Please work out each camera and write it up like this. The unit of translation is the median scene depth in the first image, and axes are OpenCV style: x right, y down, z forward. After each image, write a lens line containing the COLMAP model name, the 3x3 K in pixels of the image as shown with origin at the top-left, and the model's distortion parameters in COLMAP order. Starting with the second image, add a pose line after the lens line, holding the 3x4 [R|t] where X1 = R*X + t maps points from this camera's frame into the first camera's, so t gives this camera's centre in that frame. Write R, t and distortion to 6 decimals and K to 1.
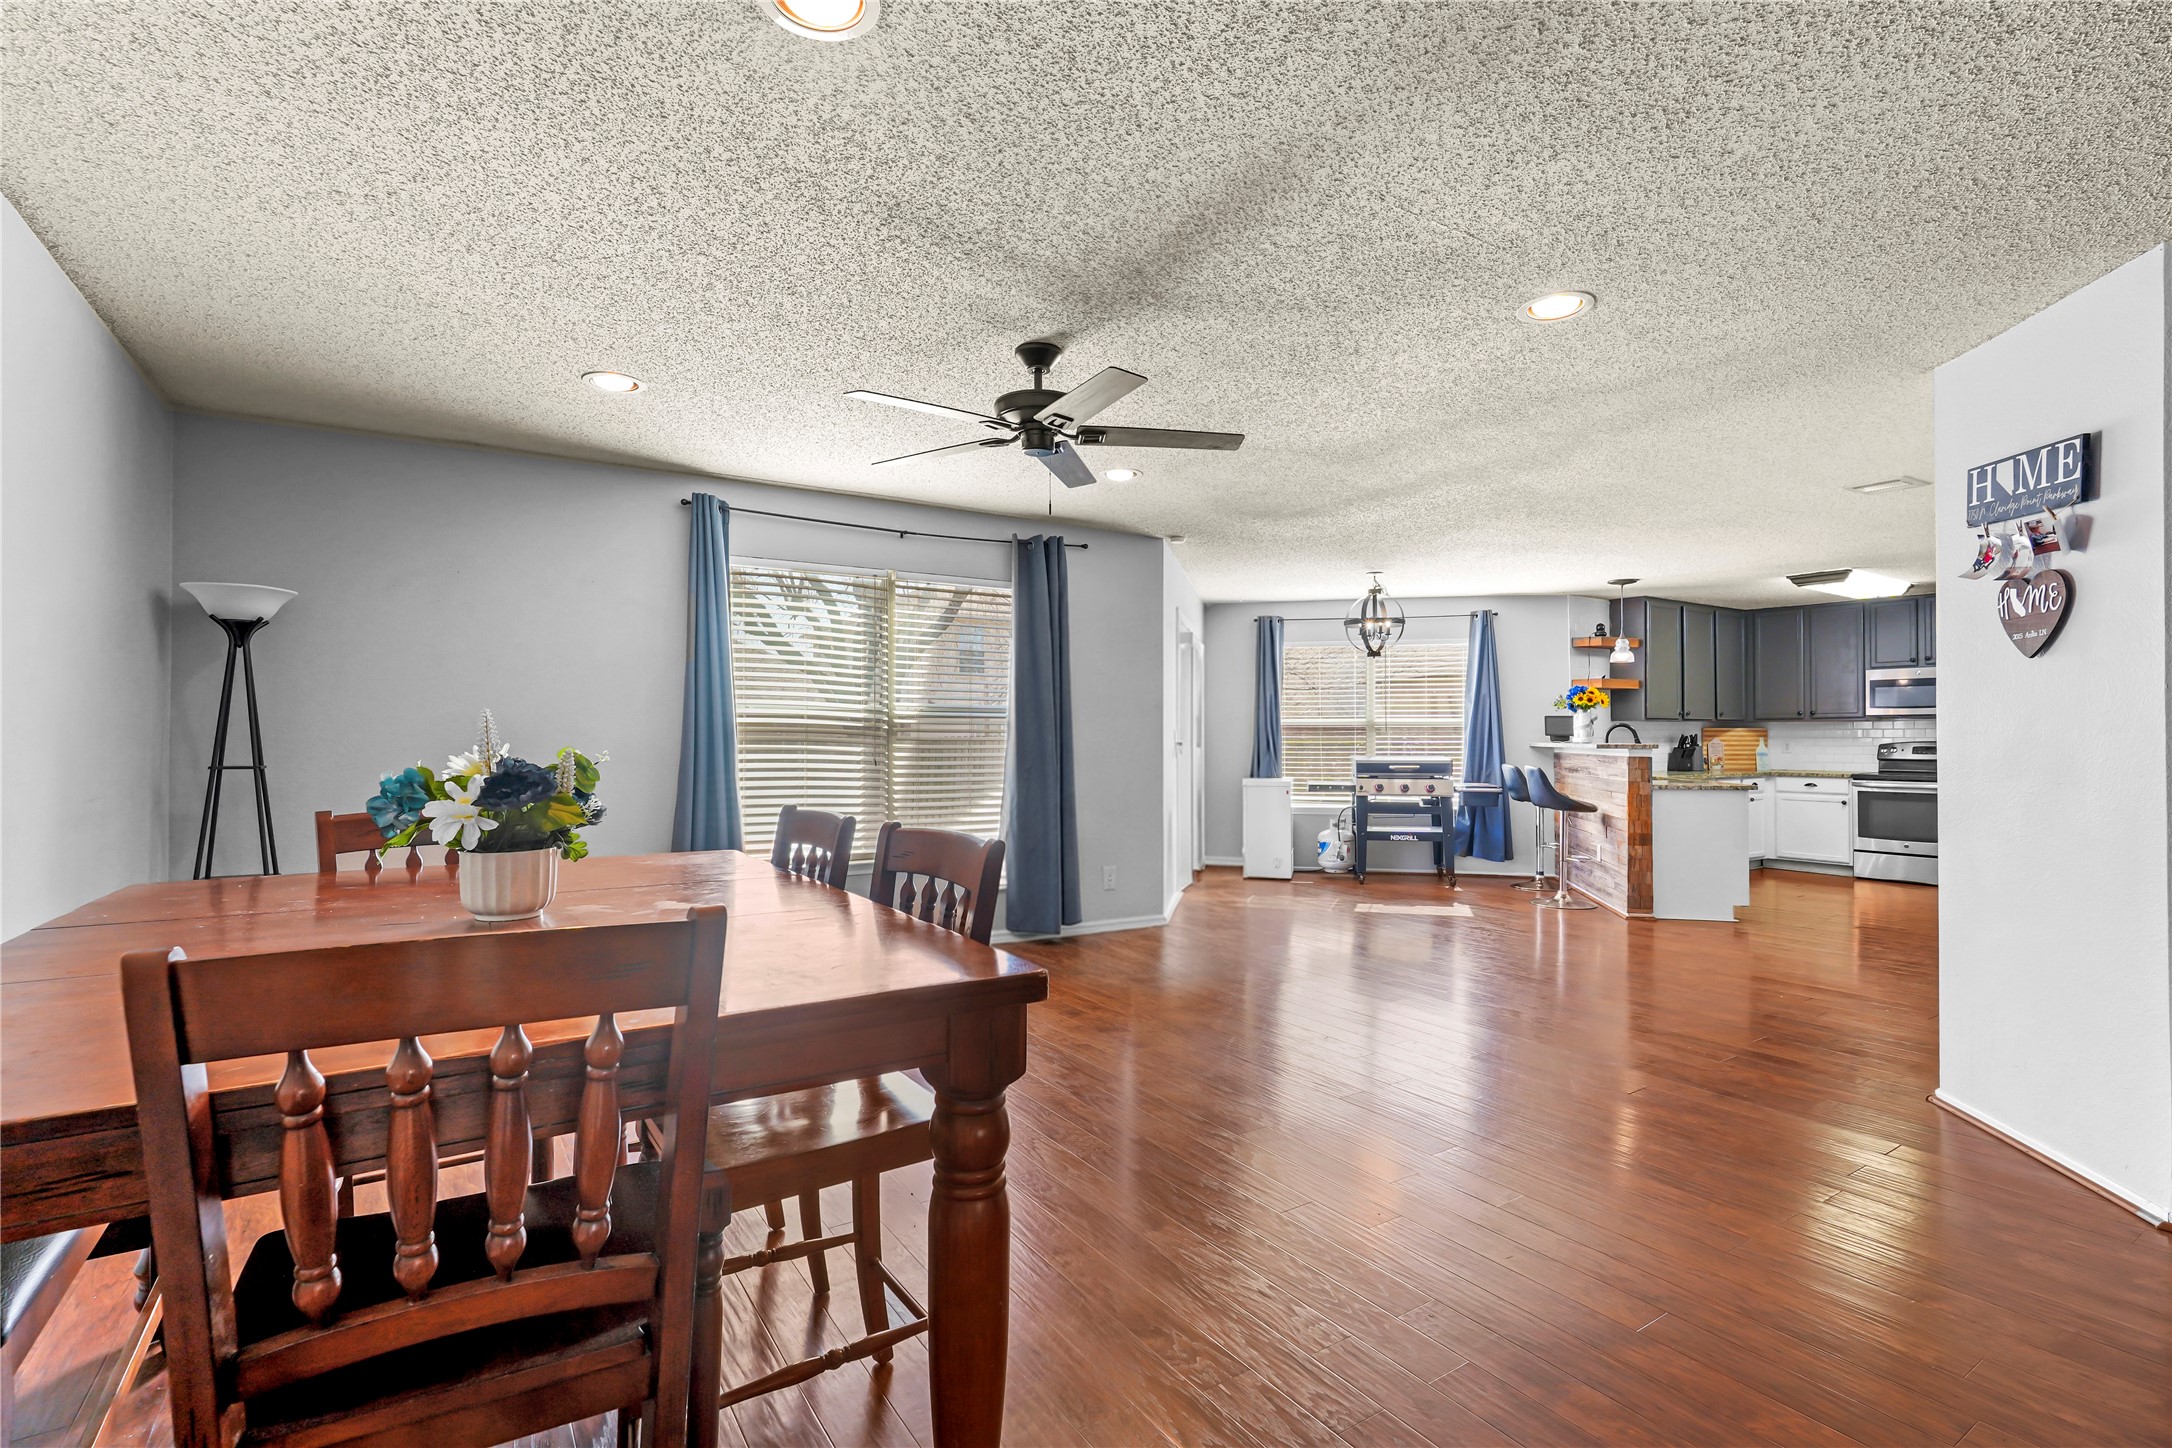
lens RADIAL K [[985.4, 0, 1086.0], [0, 985.4, 724.0], [0, 0, 1]] dist [0.000045, 0.000258]
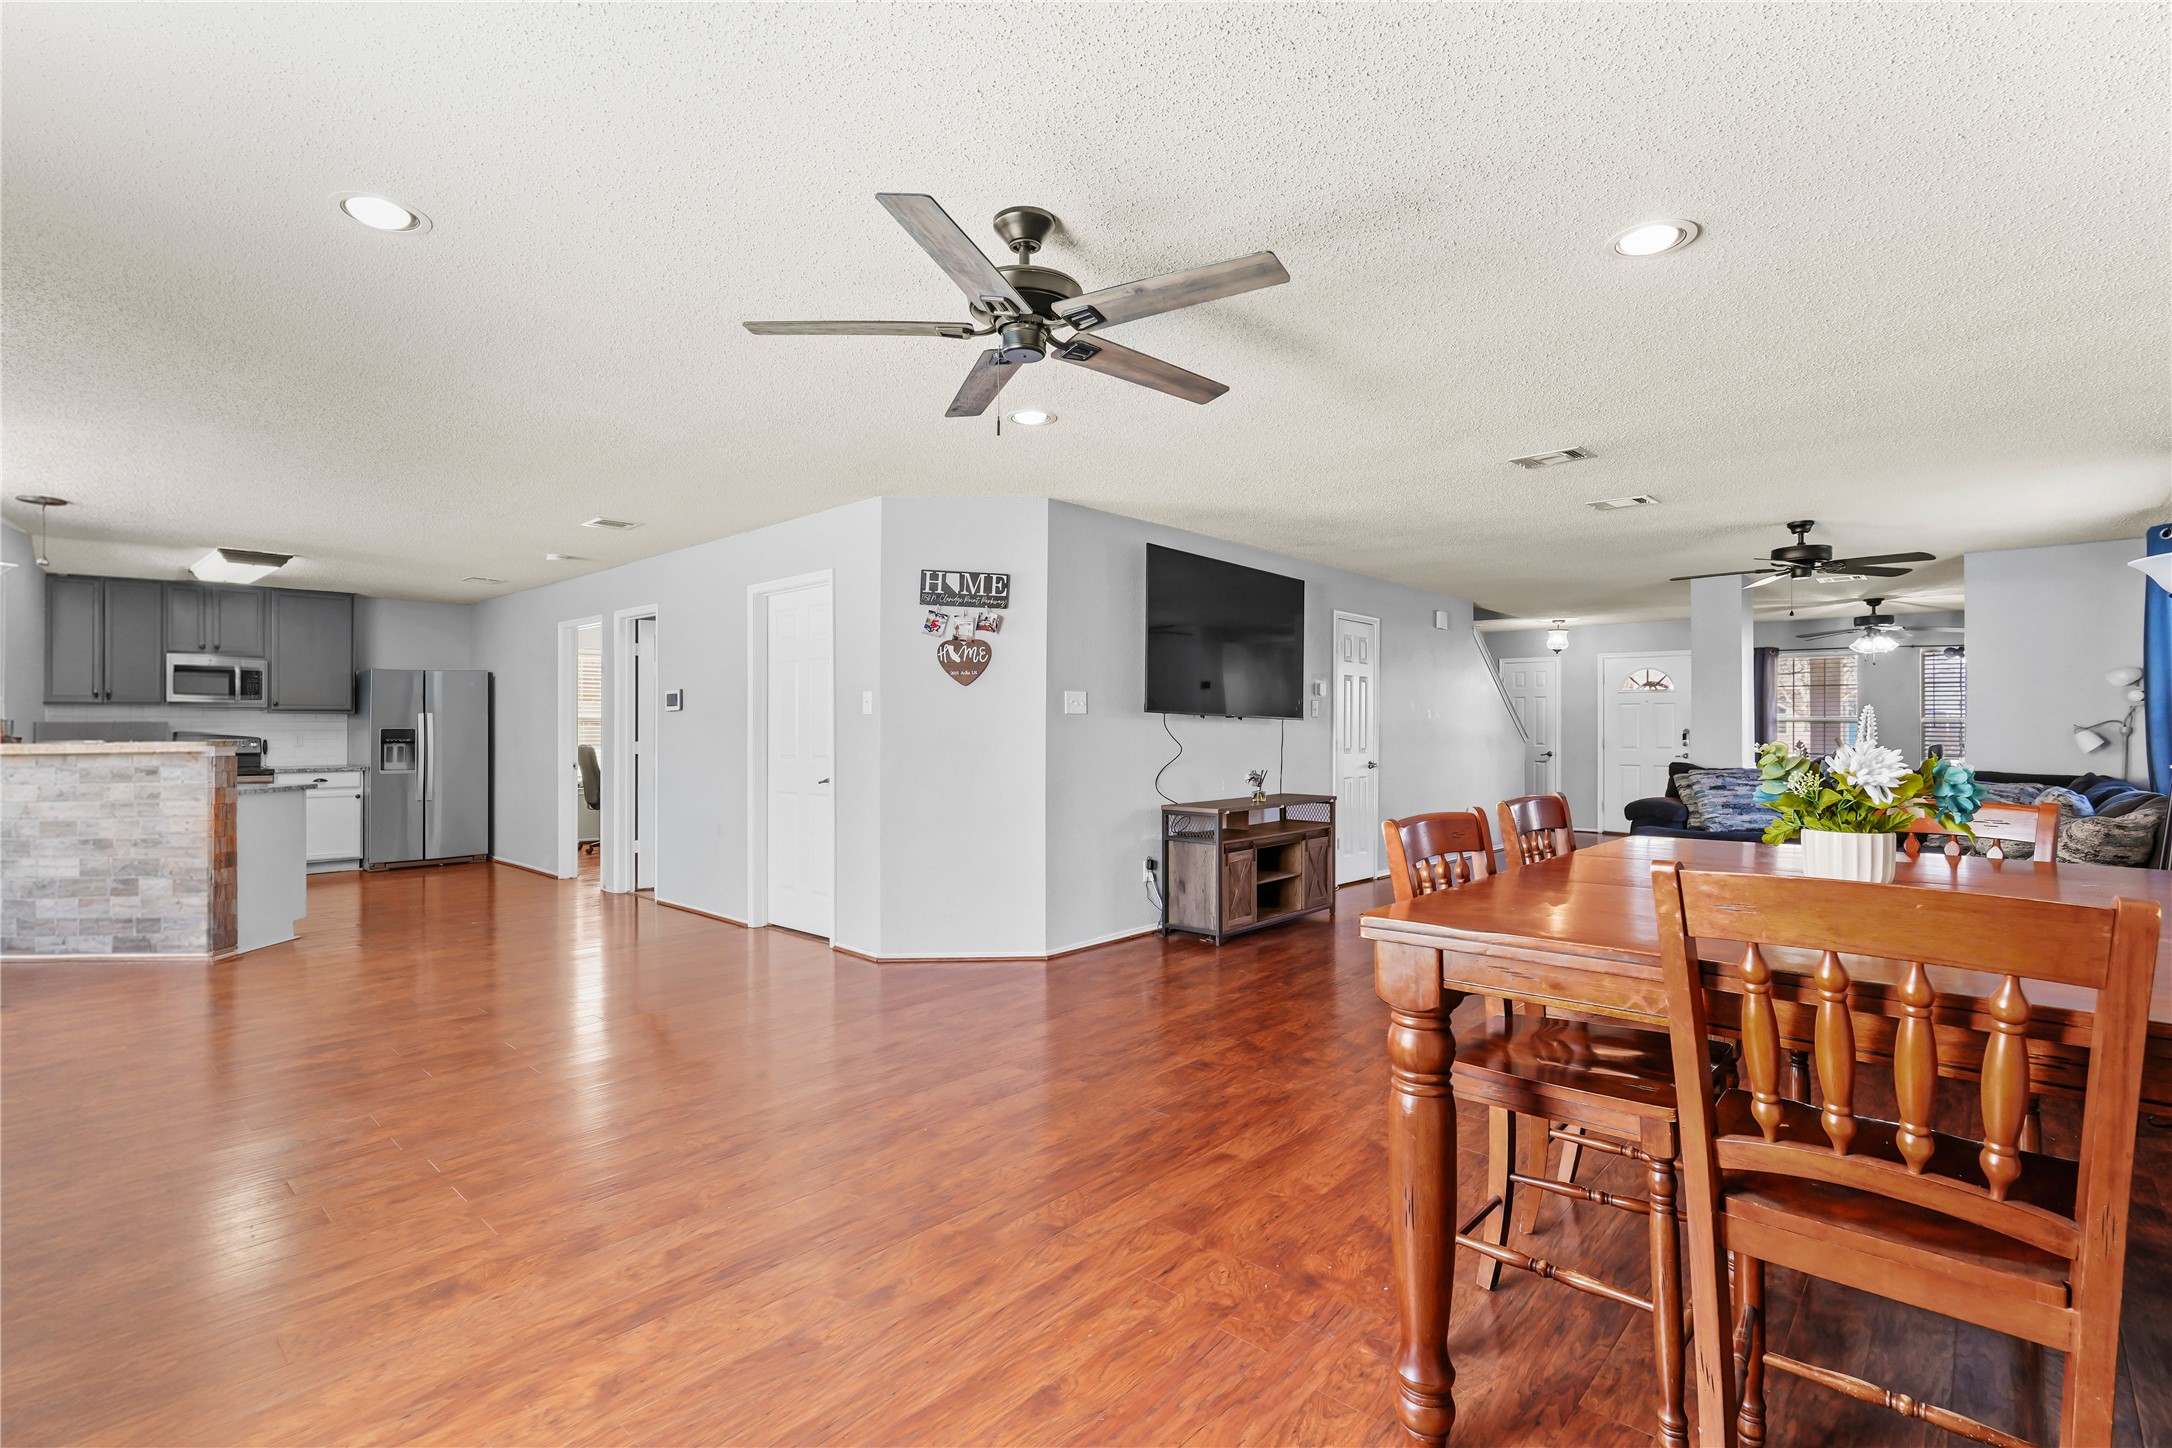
lens RADIAL K [[1003.0, 0, 1086.0], [0, 1003.0, 724.0], [0, 0, 1]] dist [0.000250, 0.000088]
pose [[-0.228598, -0.003651, 0.973514, -0.660926], [-0.011389, 0.999935, 0.001076, -0.001551], [-0.973454, -0.010841, -0.228625, 0.900196]]
